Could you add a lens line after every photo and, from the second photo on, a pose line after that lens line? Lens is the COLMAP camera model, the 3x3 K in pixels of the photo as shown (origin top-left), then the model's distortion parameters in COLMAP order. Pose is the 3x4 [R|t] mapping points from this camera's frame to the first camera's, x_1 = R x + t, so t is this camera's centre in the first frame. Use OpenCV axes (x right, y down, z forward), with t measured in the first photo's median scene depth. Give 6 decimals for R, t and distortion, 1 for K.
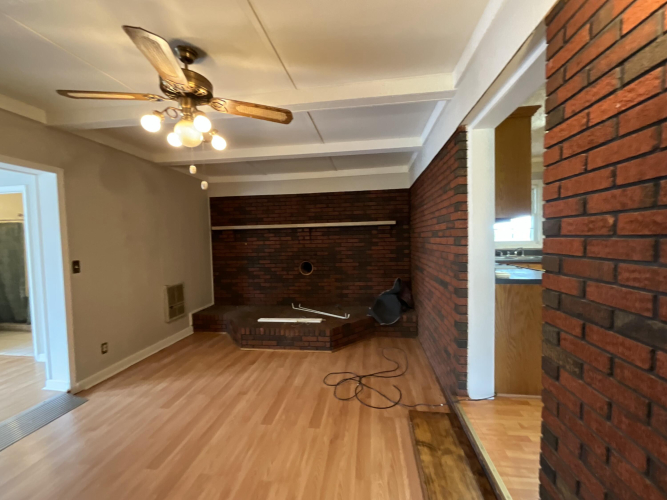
lens RADIAL K [[270.3, 0, 334.8], [0, 270.3, 251.0], [0, 0, 1]] dist [-0.004139, 0.002854]
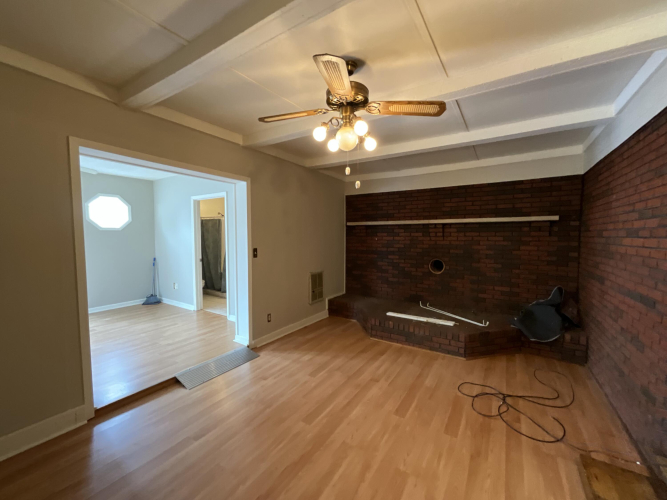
lens RADIAL K [[270.3, 0, 334.8], [0, 270.3, 251.0], [0, 0, 1]] dist [-0.004139, 0.002854]
pose [[0.905658, 0.048455, -0.421232, -0.050305], [-0.041711, 0.998811, 0.025215, 0.000970], [0.421953, -0.005266, 0.906602, -0.018233]]
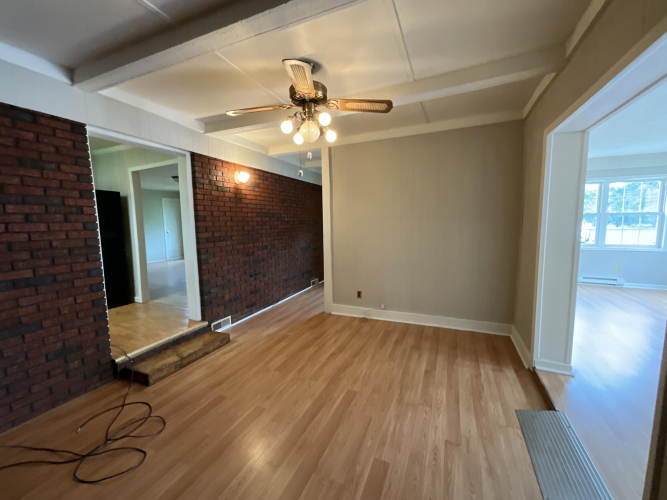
lens RADIAL K [[270.3, 0, 334.8], [0, 270.3, 251.0], [0, 0, 1]] dist [-0.004139, 0.002854]
pose [[-0.961514, 0.004321, 0.274723, -0.529513], [0.045864, 0.988372, 0.144974, -0.031991], [-0.270902, 0.151994, -0.950531, 1.196942]]
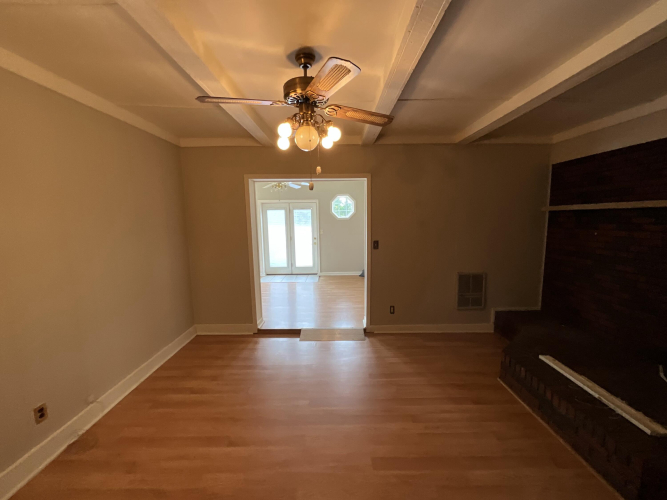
lens RADIAL K [[270.3, 0, 334.8], [0, 270.3, 251.0], [0, 0, 1]] dist [-0.004139, 0.002854]
pose [[0.132461, 0.143867, -0.980692, 0.304135], [-0.035776, 0.989459, 0.140321, -0.079947], [0.990542, 0.016498, 0.136212, 0.513590]]
